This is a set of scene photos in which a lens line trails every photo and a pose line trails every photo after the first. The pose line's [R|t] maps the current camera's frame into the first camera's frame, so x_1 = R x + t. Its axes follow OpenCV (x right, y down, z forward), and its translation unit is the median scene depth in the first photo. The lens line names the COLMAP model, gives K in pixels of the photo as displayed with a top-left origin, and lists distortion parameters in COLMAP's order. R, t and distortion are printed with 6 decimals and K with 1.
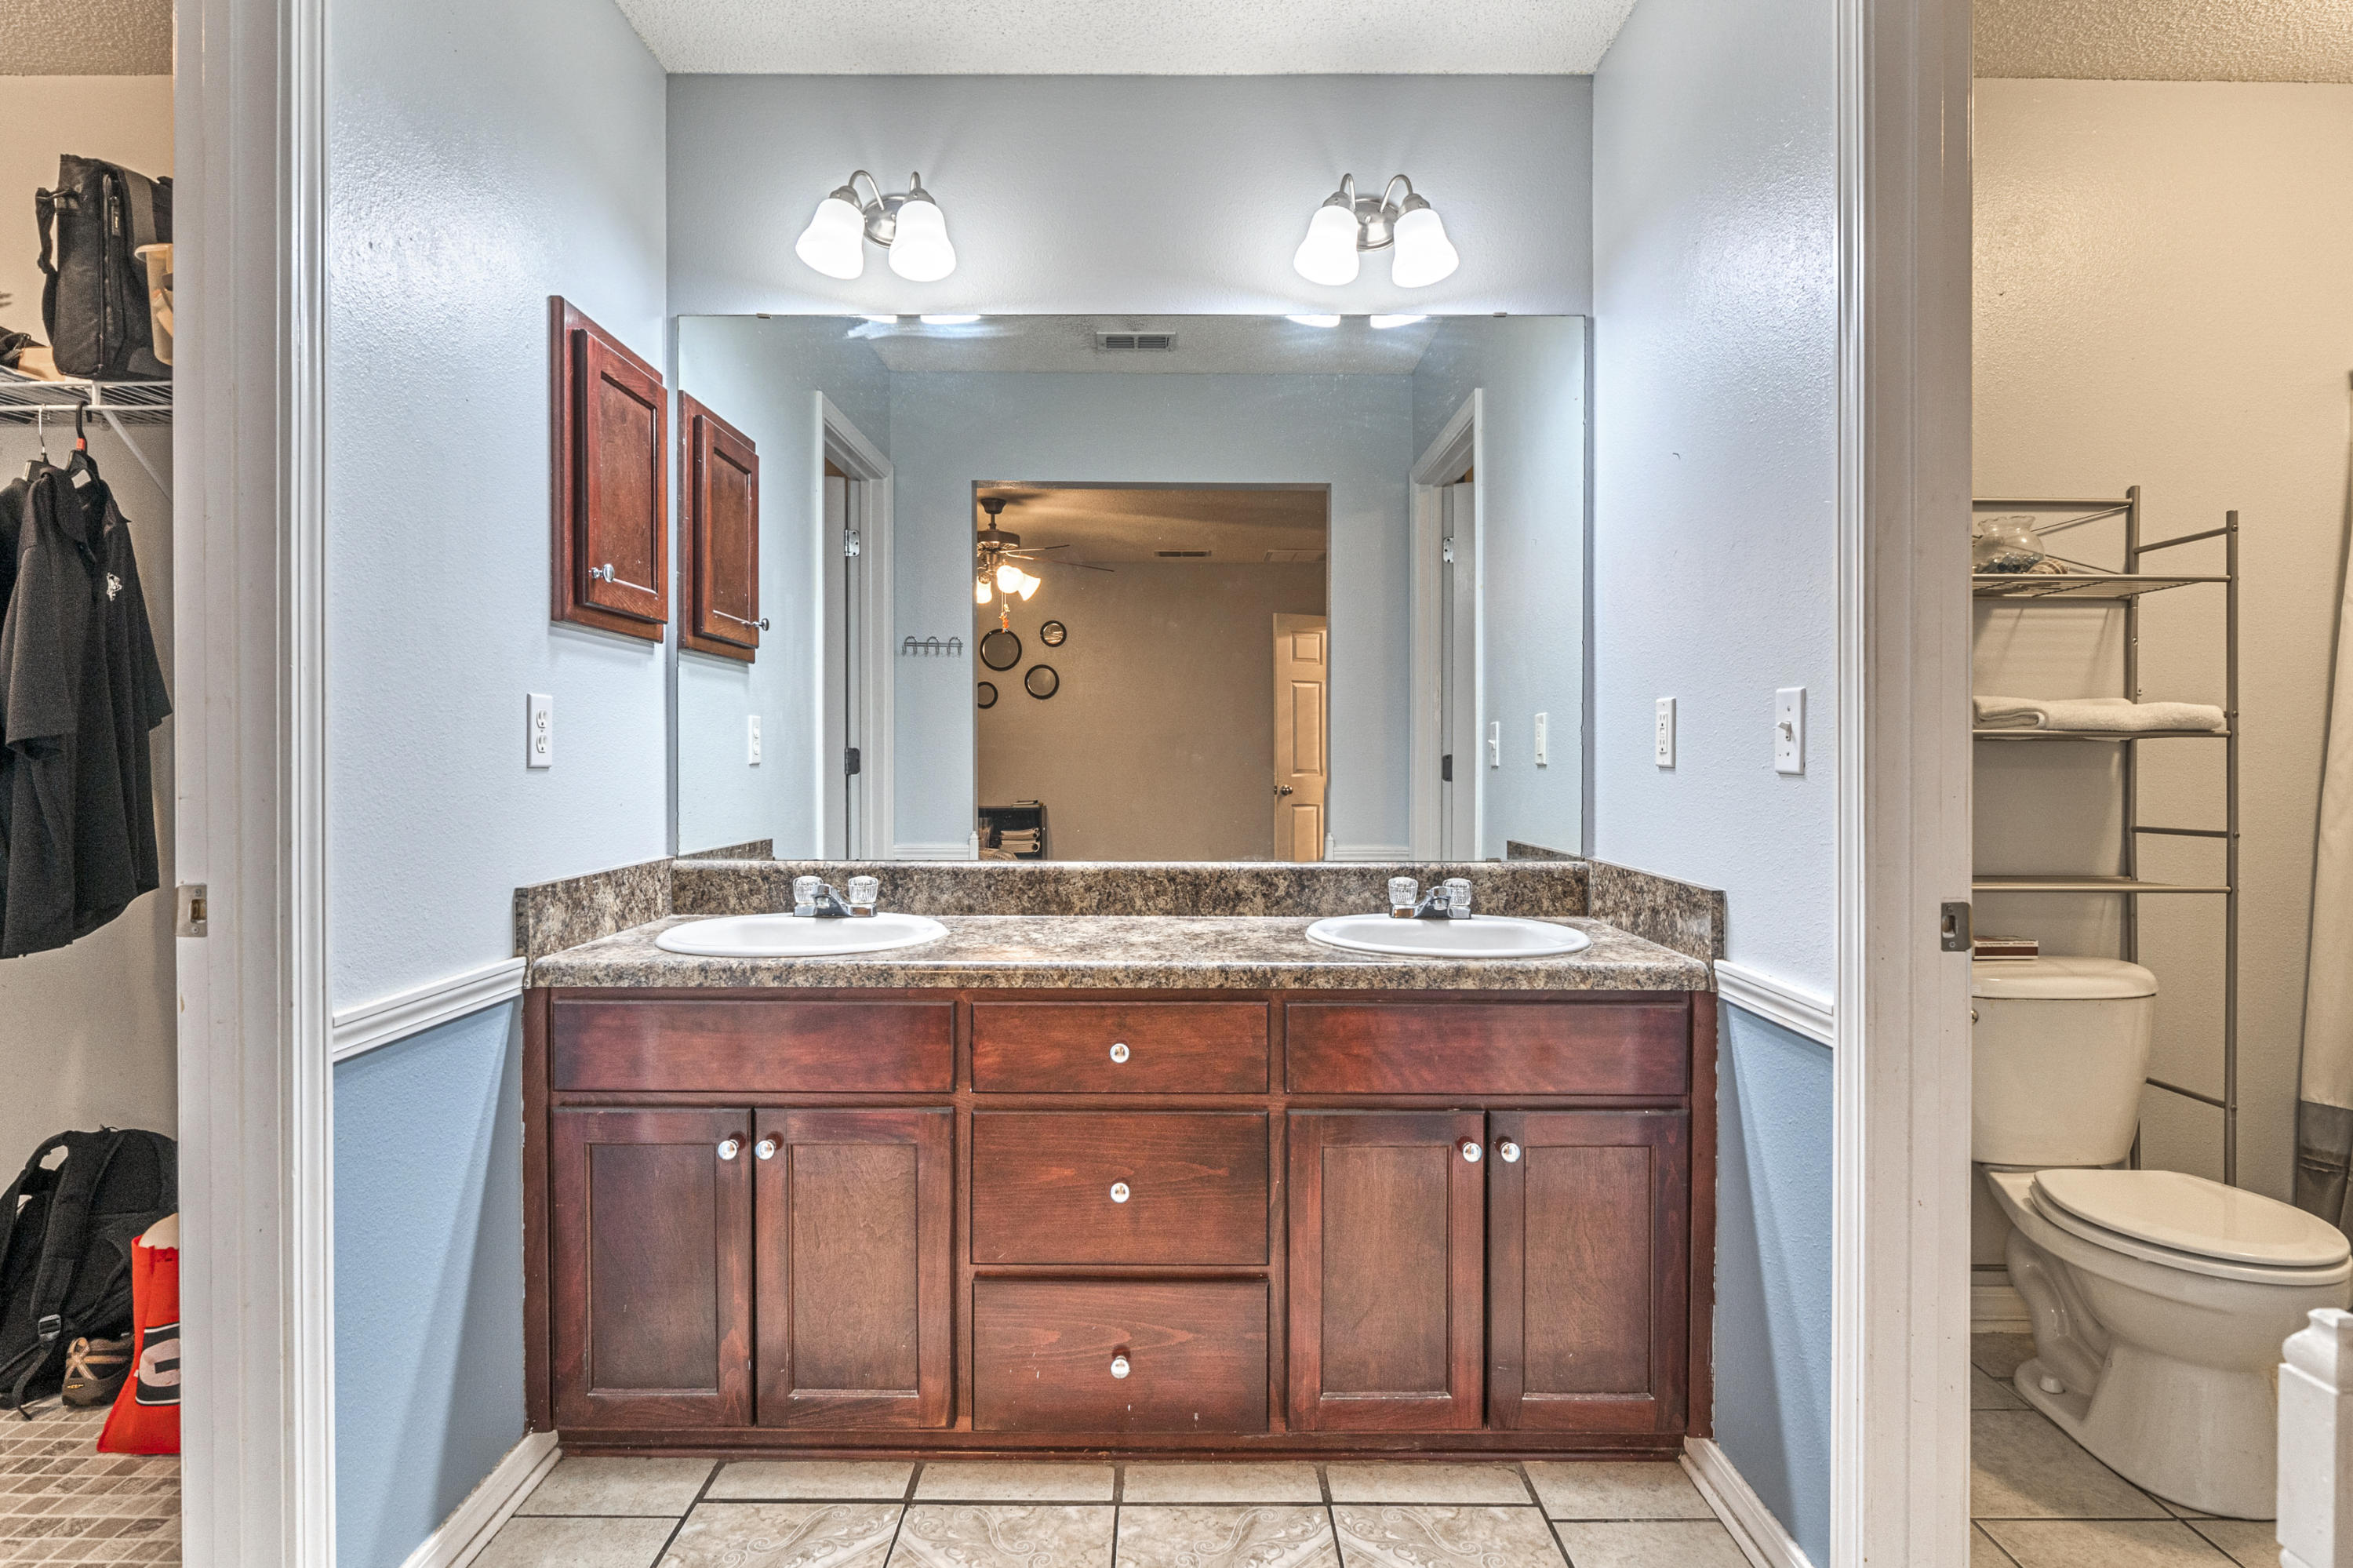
lens RADIAL K [[1258.3, 0, 1172.7], [0, 1258.3, 751.0], [0, 0, 1]] dist [-0.002936, 0.000268]
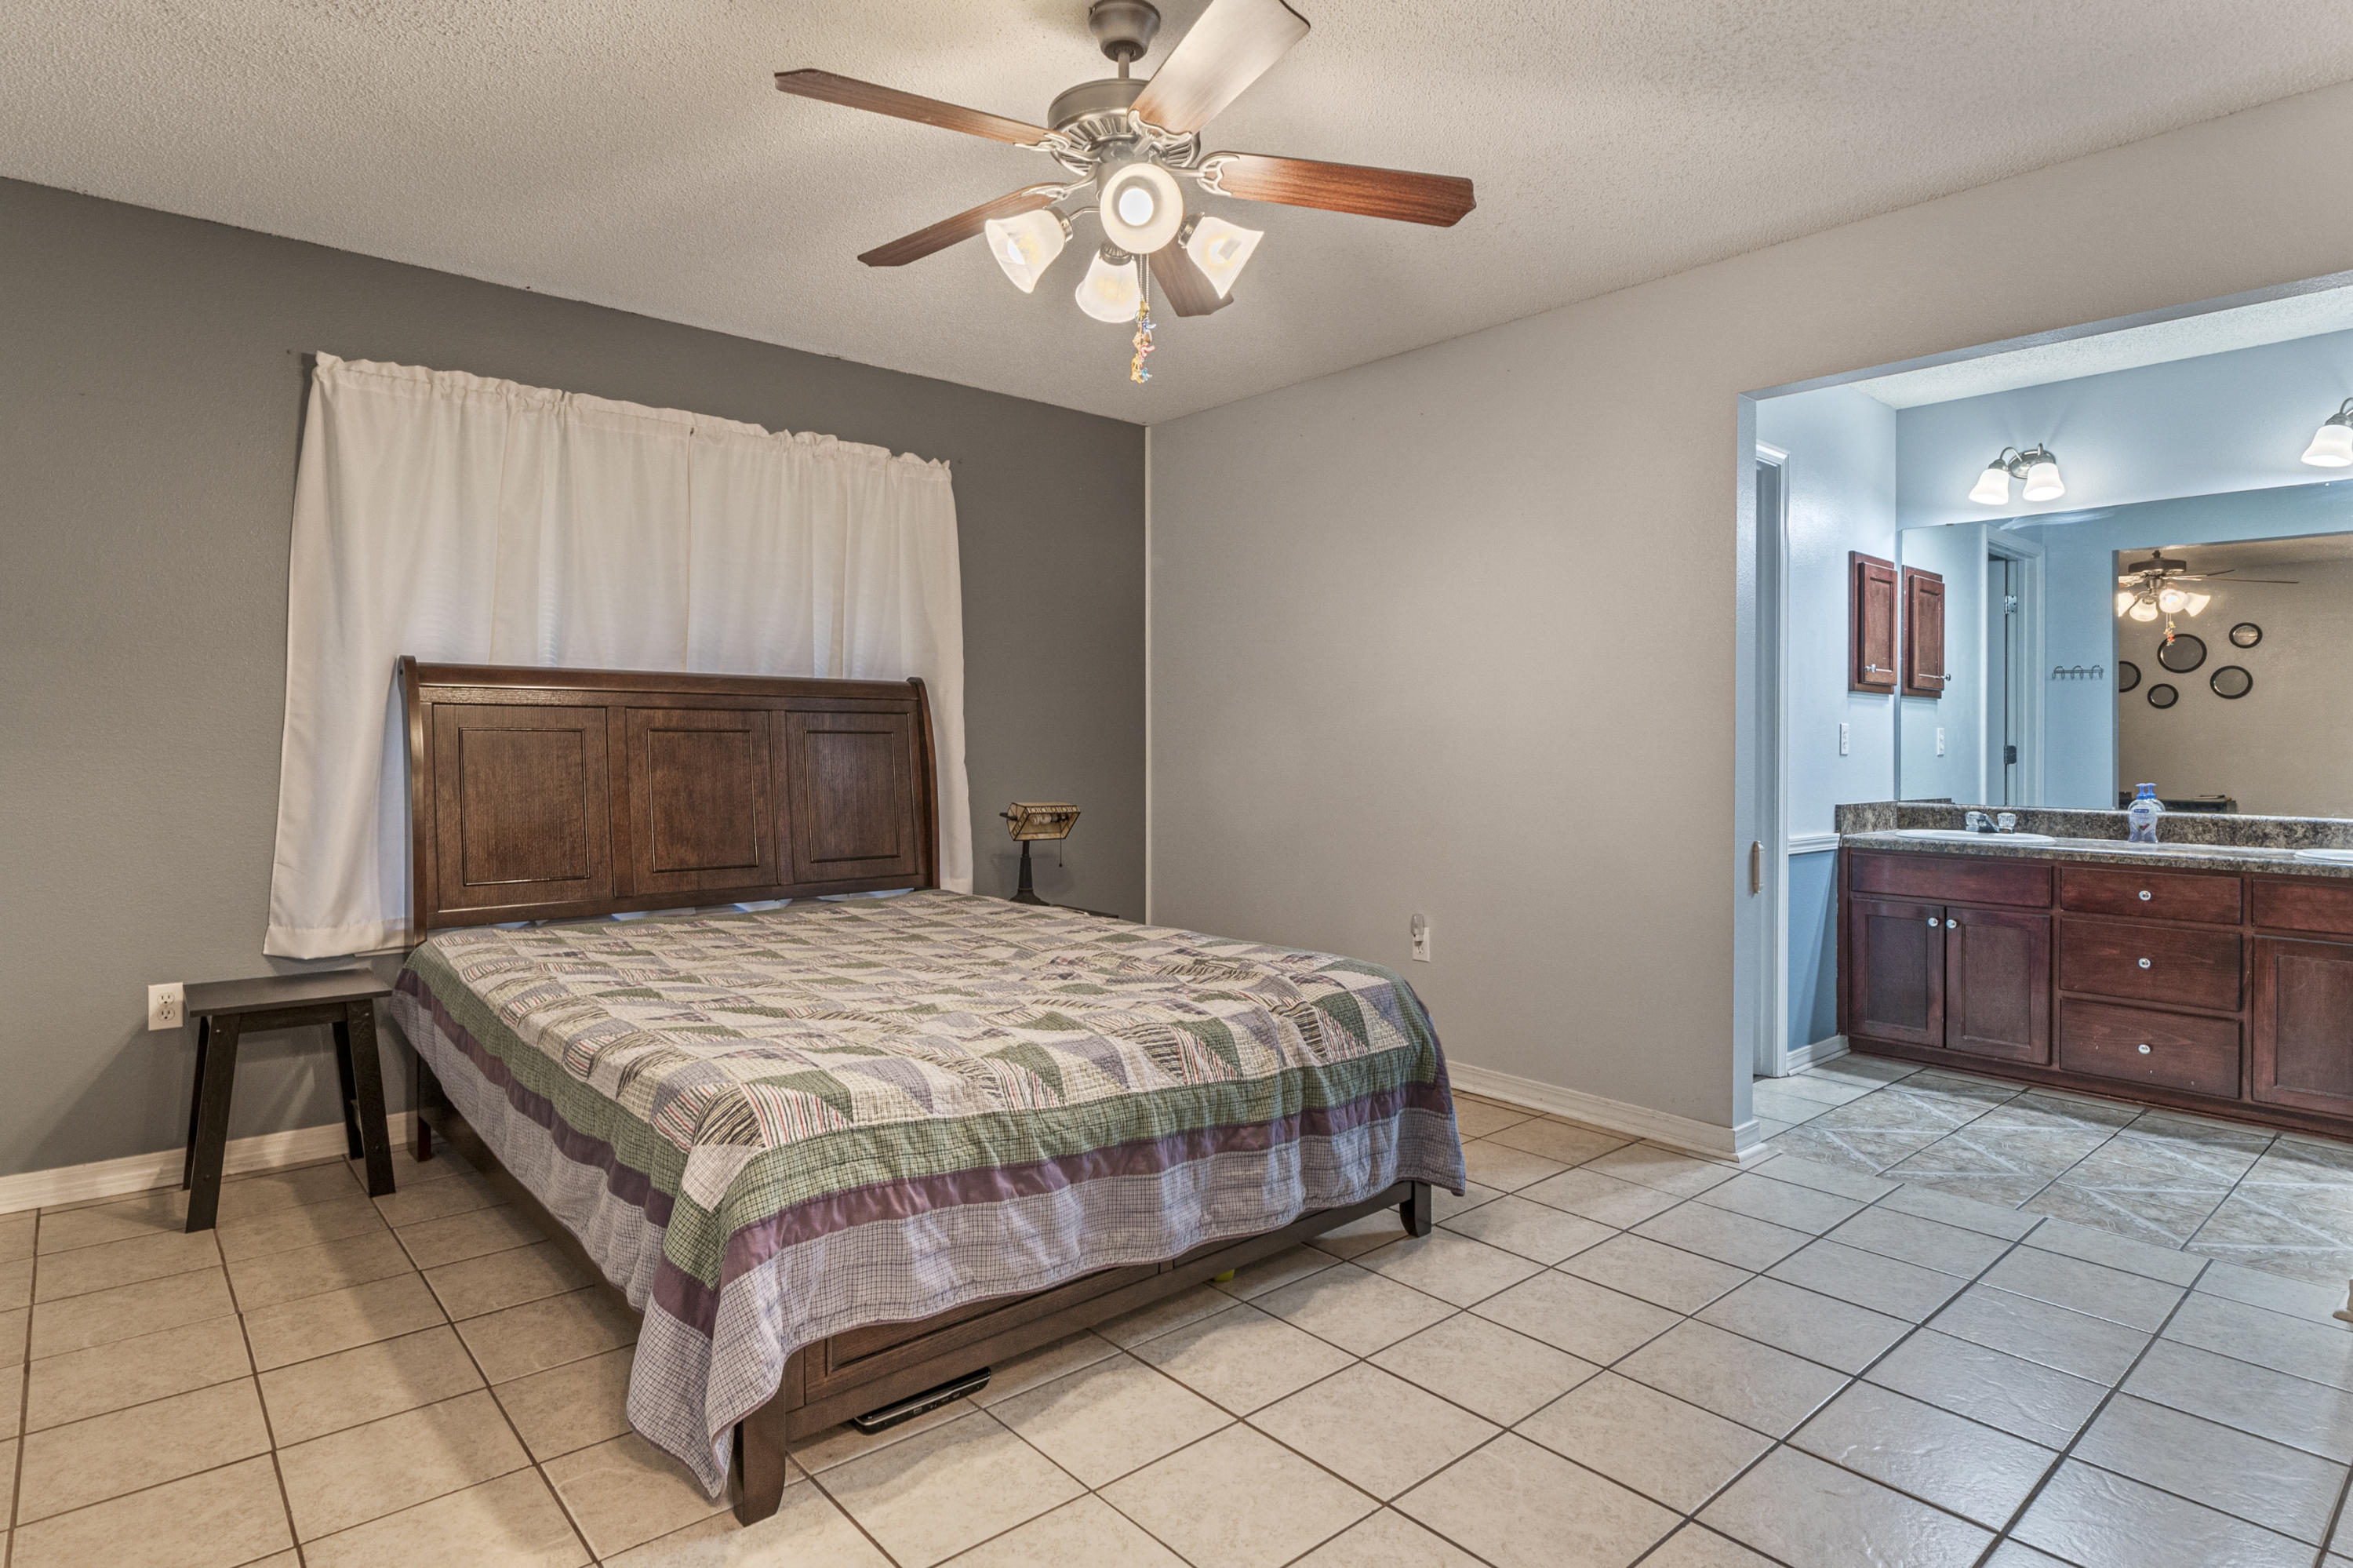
lens RADIAL K [[1258.3, 0, 1172.7], [0, 1258.3, 751.0], [0, 0, 1]] dist [-0.002936, 0.000268]
pose [[0.658562, 0.006264, -0.752500, 0.379459], [-0.003153, 0.999980, 0.005564, -0.002579], [0.752520, -0.001292, 0.658569, -1.293227]]
